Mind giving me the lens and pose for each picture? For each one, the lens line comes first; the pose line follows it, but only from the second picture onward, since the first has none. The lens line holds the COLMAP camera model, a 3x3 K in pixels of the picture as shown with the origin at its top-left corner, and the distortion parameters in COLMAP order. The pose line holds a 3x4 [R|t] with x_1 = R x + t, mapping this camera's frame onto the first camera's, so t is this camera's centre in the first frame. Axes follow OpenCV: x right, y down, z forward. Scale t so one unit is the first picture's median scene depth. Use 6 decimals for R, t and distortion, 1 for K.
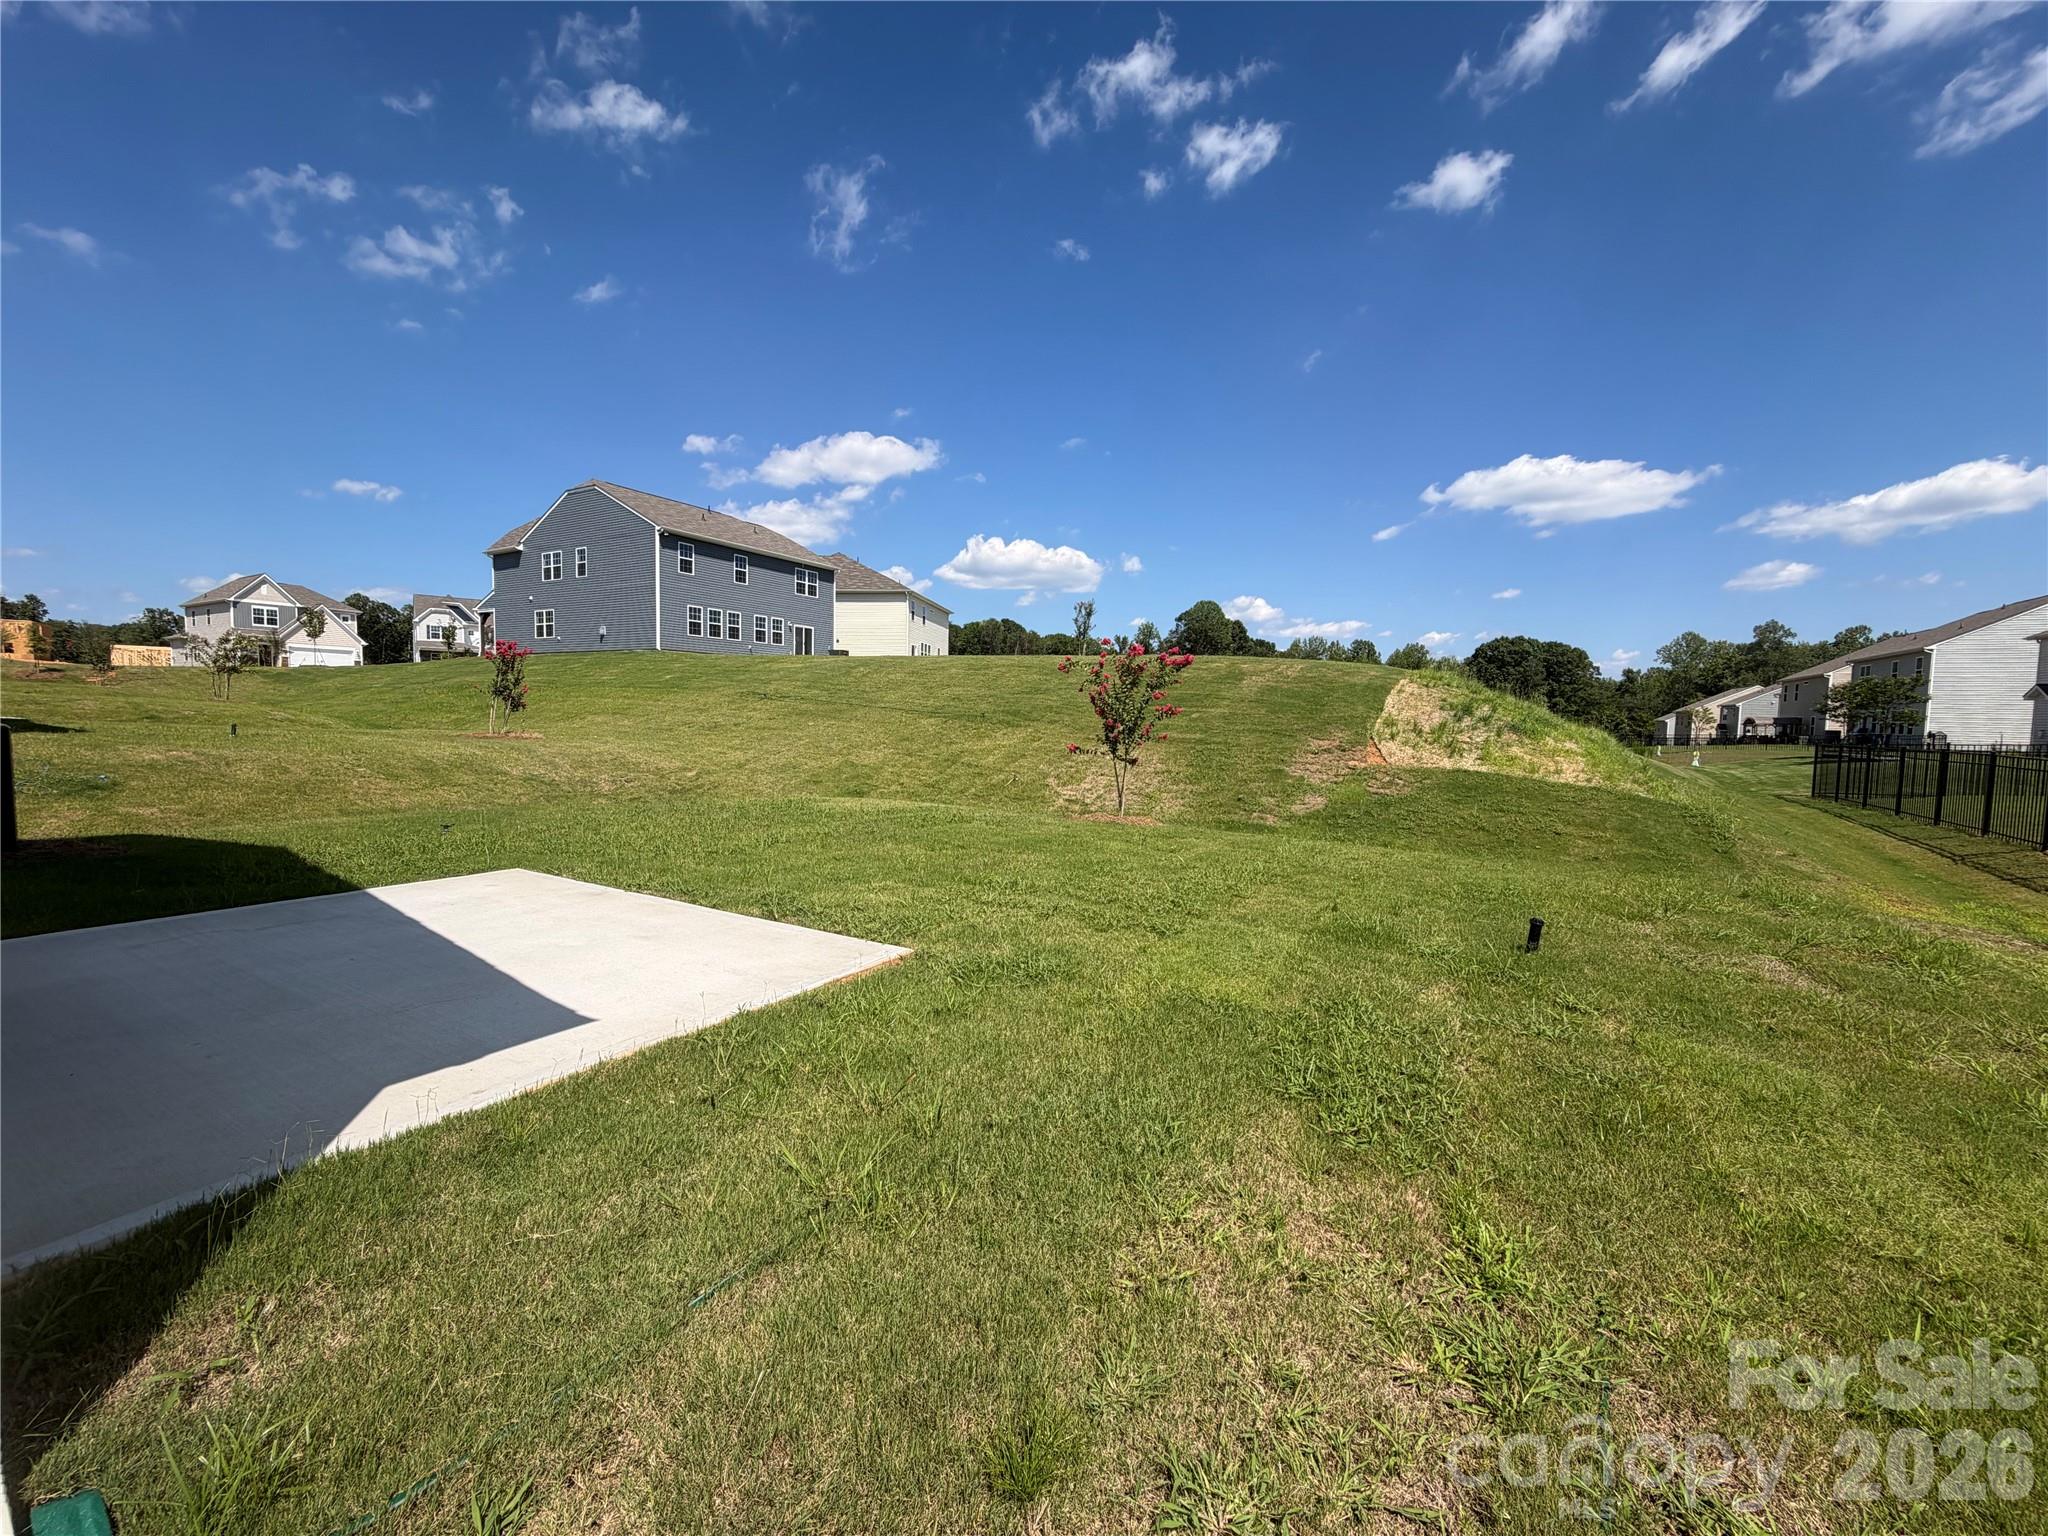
lens RADIAL K [[815.2, 0, 1027.1], [0, 815.2, 772.8], [0, 0, 1]] dist [-0.002137, 0.000722]
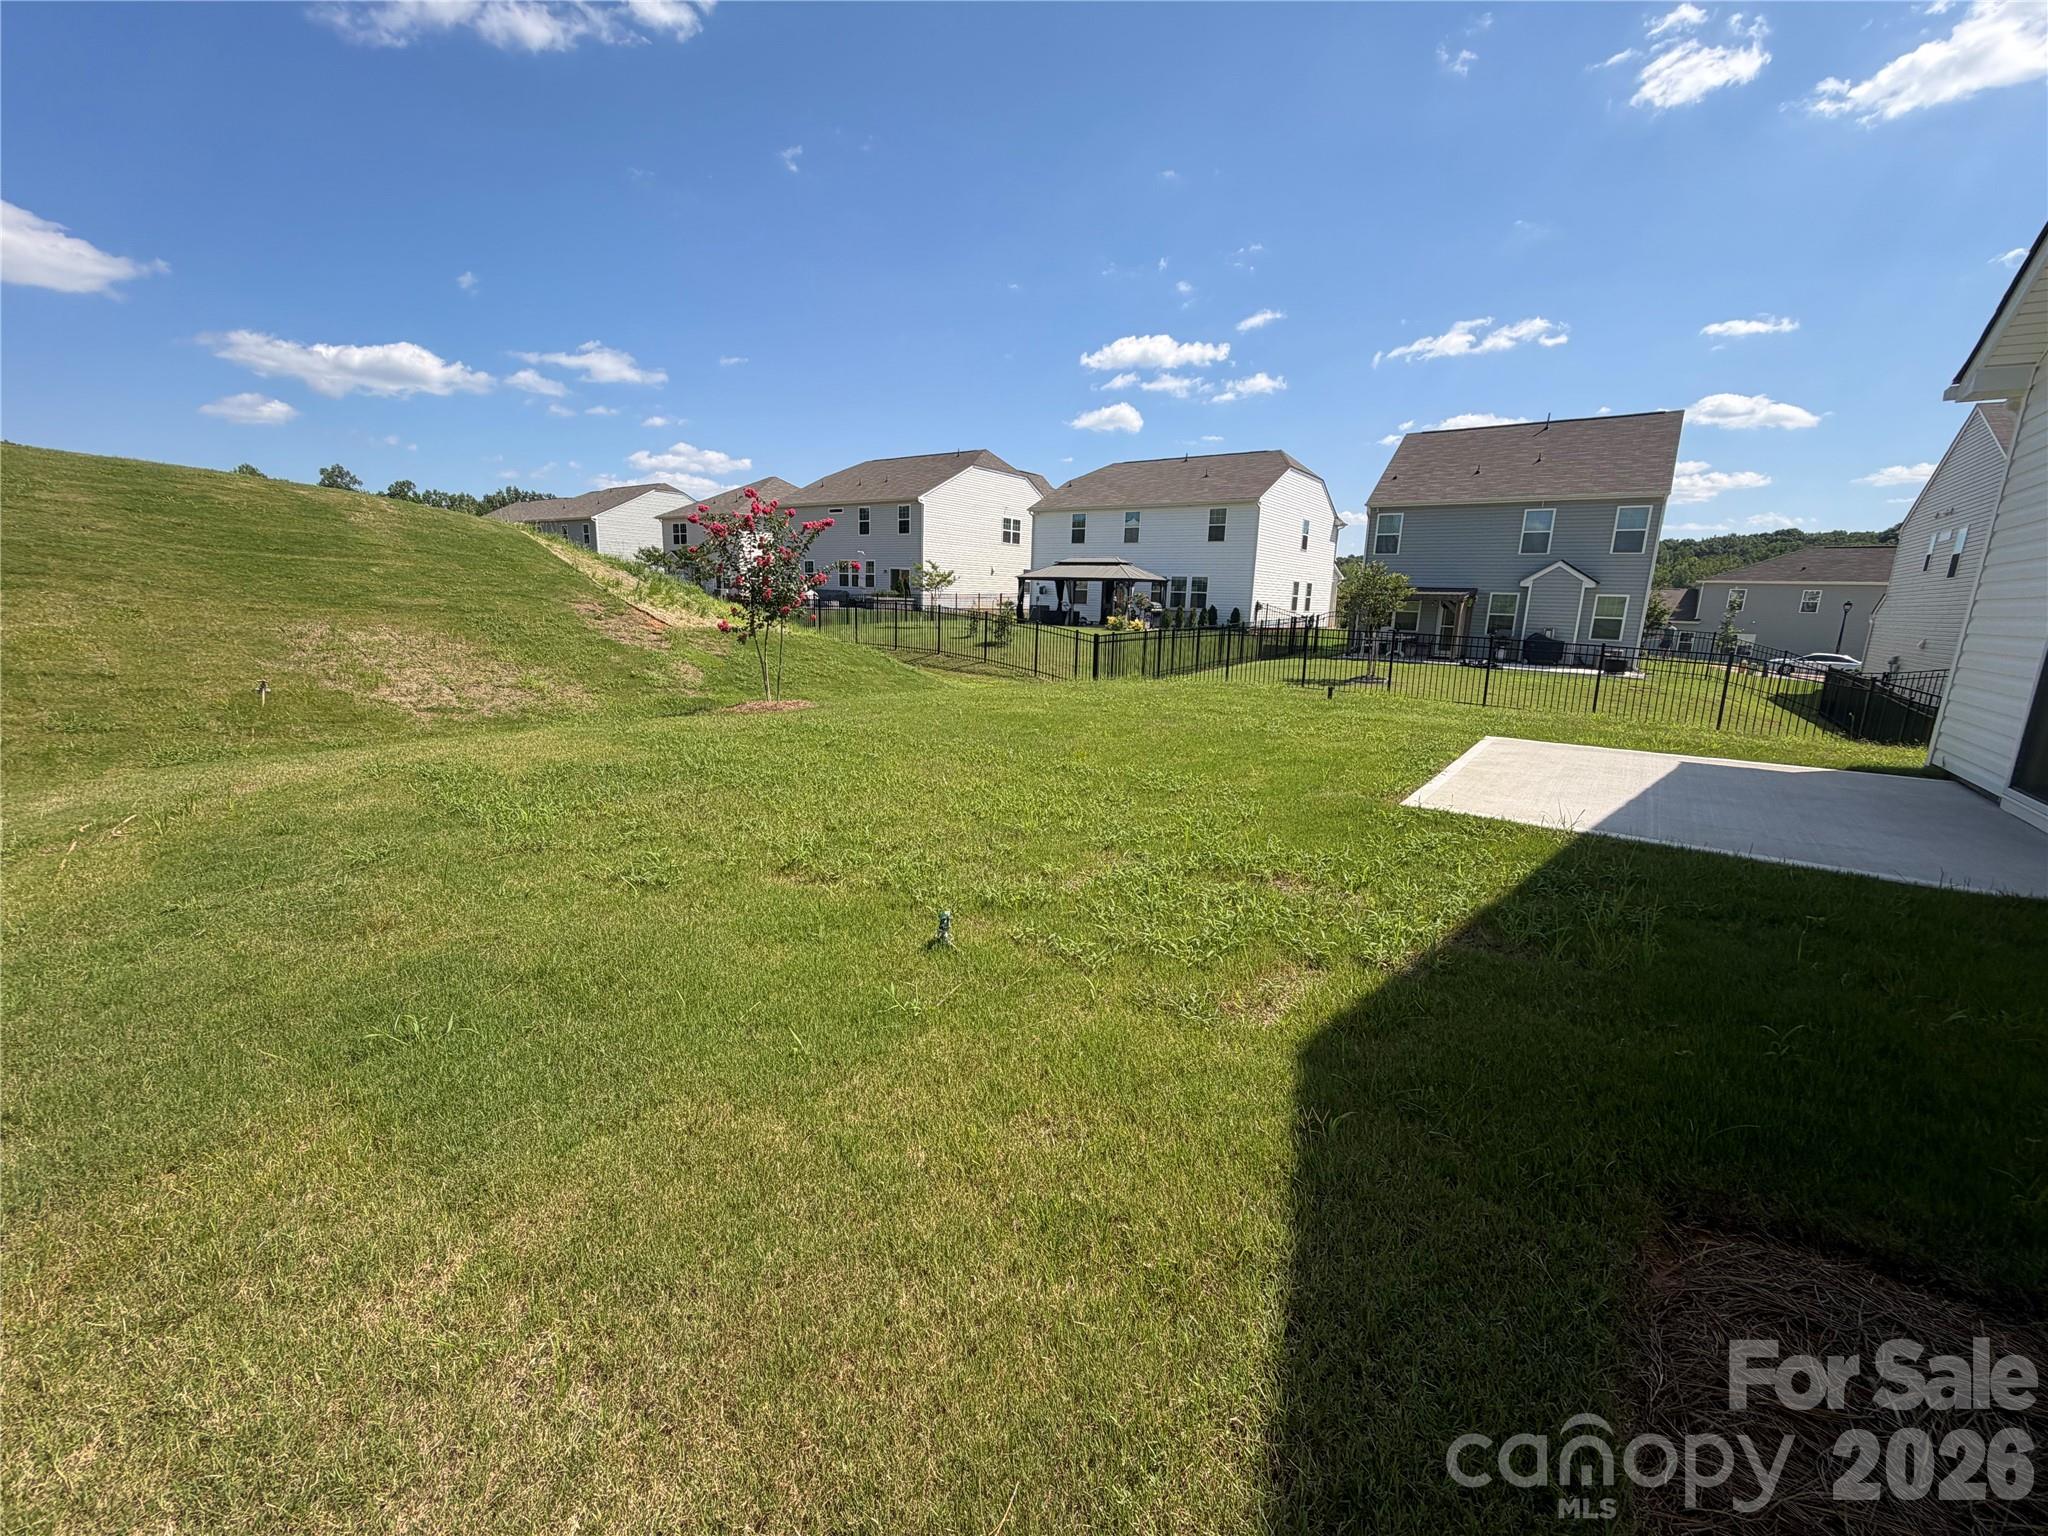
lens RADIAL K [[815.2, 0, 1017.7], [0, 815.2, 762.2], [0, 0, 1]] dist [-0.002137, 0.000722]
pose [[0.044681, -0.227888, 0.972662, -2.766112], [0.050238, 0.972915, 0.225639, -0.212605], [-0.997737, 0.038783, 0.054919, 1.876288]]
